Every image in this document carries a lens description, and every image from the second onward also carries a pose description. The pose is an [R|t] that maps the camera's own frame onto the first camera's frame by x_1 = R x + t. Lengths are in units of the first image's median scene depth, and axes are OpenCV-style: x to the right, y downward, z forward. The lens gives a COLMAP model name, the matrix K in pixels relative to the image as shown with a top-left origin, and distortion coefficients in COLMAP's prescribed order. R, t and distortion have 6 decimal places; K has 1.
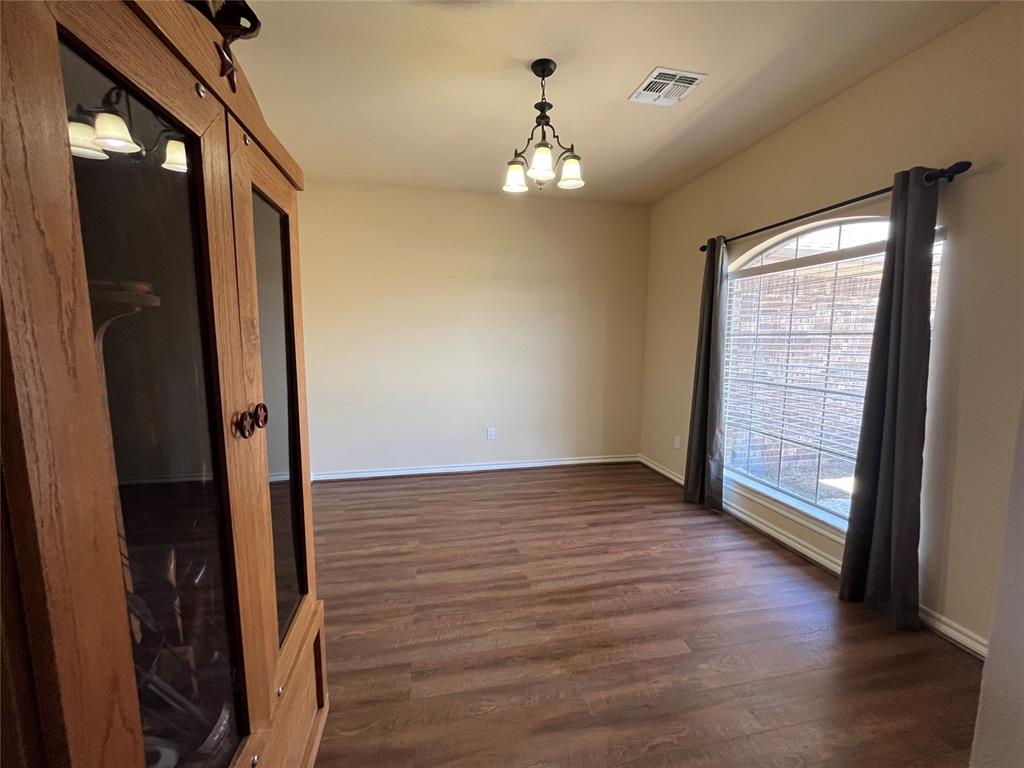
lens RADIAL K [[415.6, 0, 511.9], [0, 415.6, 382.0], [0, 0, 1]] dist [-0.003235, -0.000559]
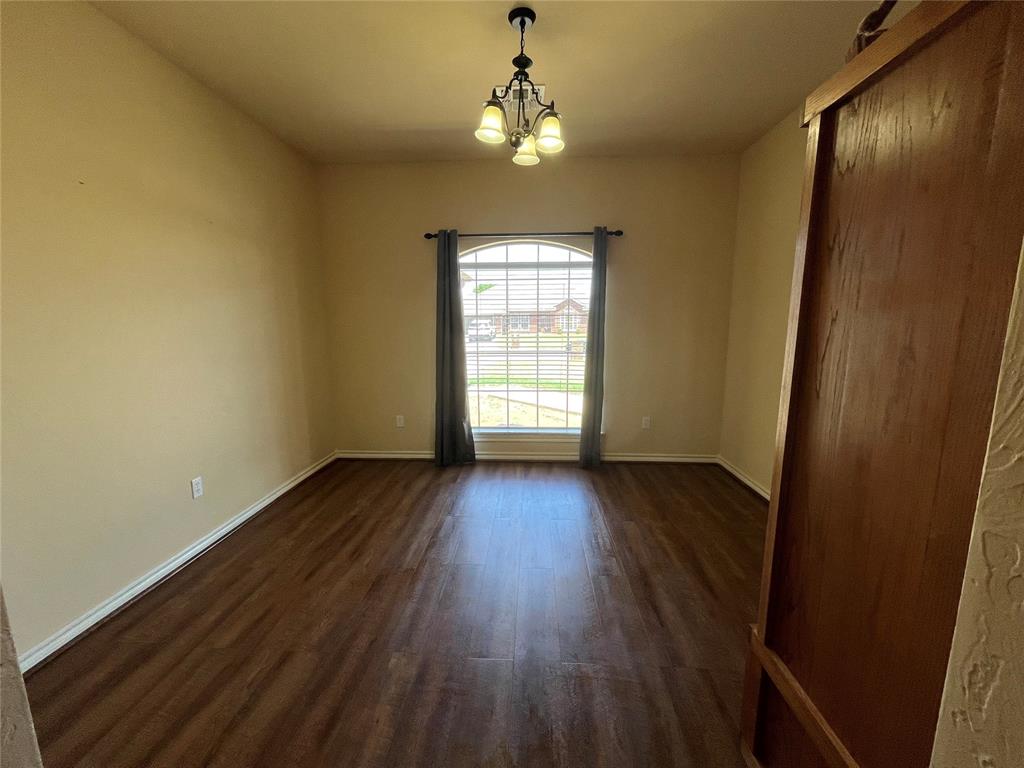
lens RADIAL K [[415.6, 0, 511.2], [0, 415.6, 388.2], [0, 0, 1]] dist [-0.003235, -0.000559]
pose [[0.256779, -0.159375, 0.953239, -0.601786], [0.103699, 0.985159, 0.136778, -0.058348], [-0.960891, 0.063728, 0.269495, 0.548782]]
